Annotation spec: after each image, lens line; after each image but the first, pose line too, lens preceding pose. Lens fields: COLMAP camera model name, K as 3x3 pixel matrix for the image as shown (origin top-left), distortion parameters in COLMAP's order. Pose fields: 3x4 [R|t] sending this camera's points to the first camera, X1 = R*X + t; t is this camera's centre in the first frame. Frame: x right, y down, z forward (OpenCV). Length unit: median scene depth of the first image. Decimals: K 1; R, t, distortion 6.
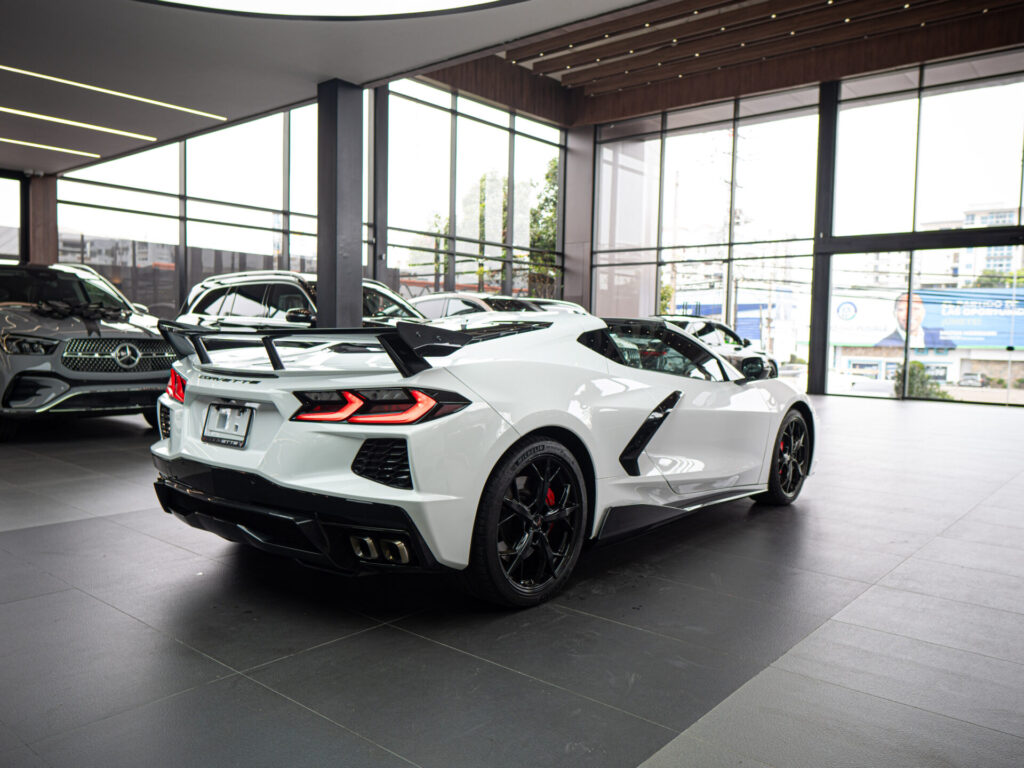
lens RADIAL K [[807.7, 0, 512.0], [0, 807.7, 384.0], [0, 0, 1]] dist [0.006912, -0.000424]
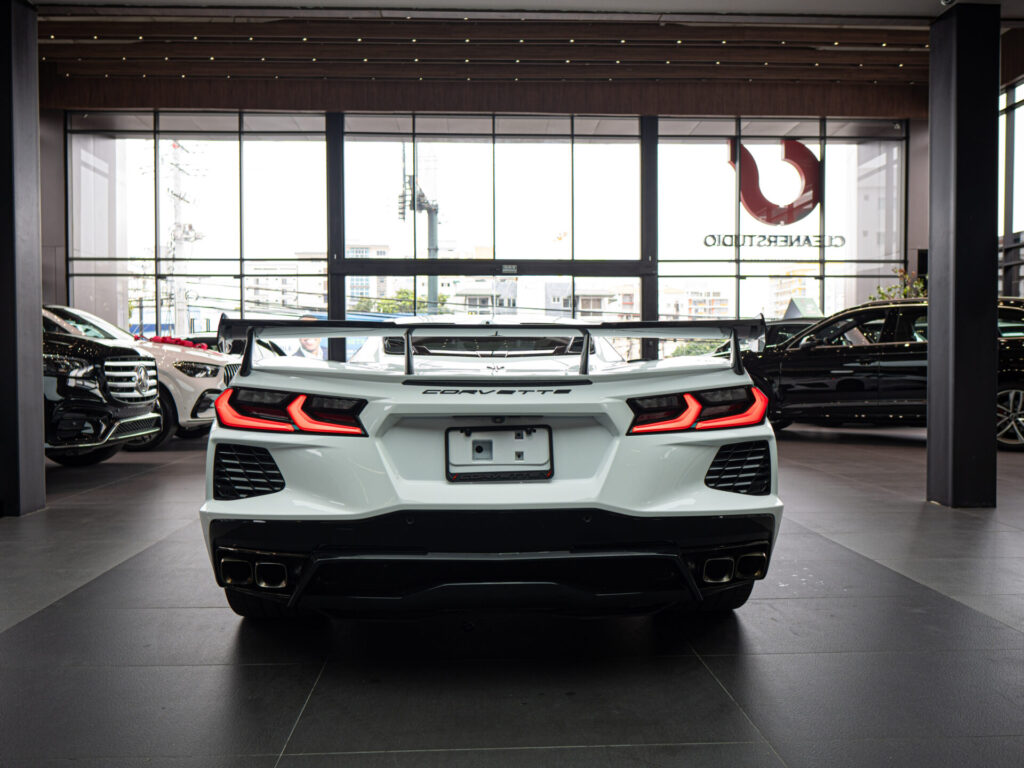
lens RADIAL K [[794.6, 0, 506.2], [0, 794.6, 387.2], [0, 0, 1]] dist [-0.002837, -0.003204]
pose [[0.738163, -0.043256, 0.673234, -0.157008], [0.058135, 0.998309, 0.000401, -0.001476], [-0.672113, 0.038842, 0.739429, 0.091657]]
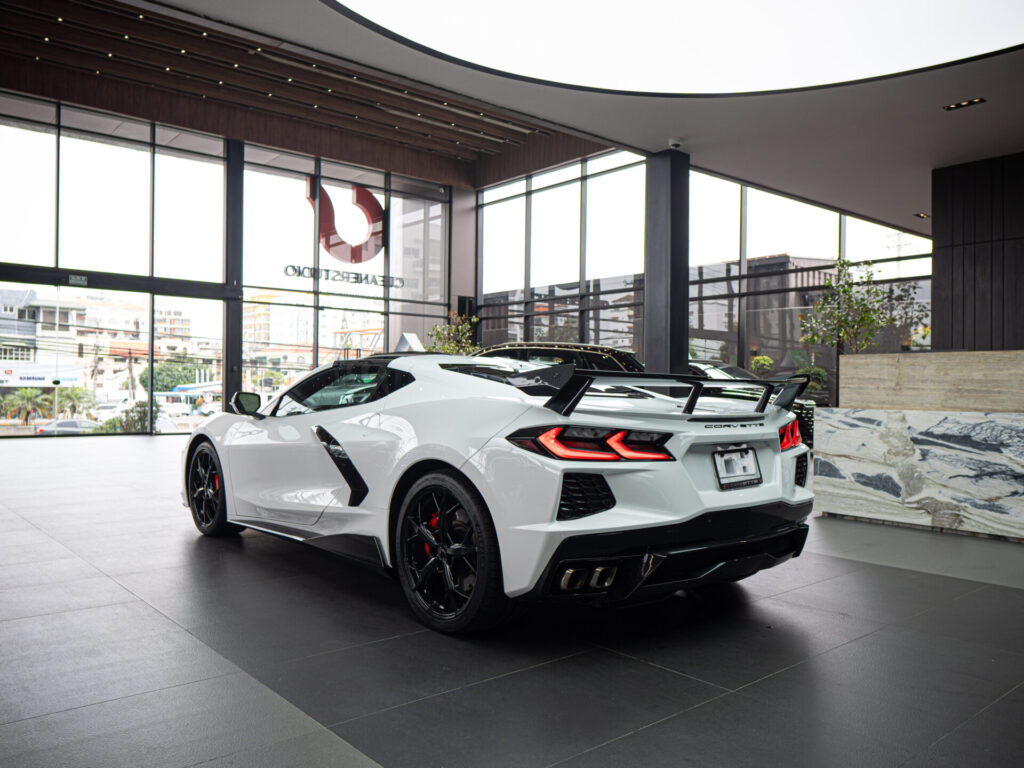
lens RADIAL K [[794.6, 0, 506.2], [0, 794.6, 387.2], [0, 0, 1]] dist [-0.002837, -0.003204]
pose [[0.169978, -0.018114, 0.985281, -0.268873], [0.051812, 0.998612, 0.009421, -0.014876], [-0.984085, 0.049448, 0.170681, 0.213999]]
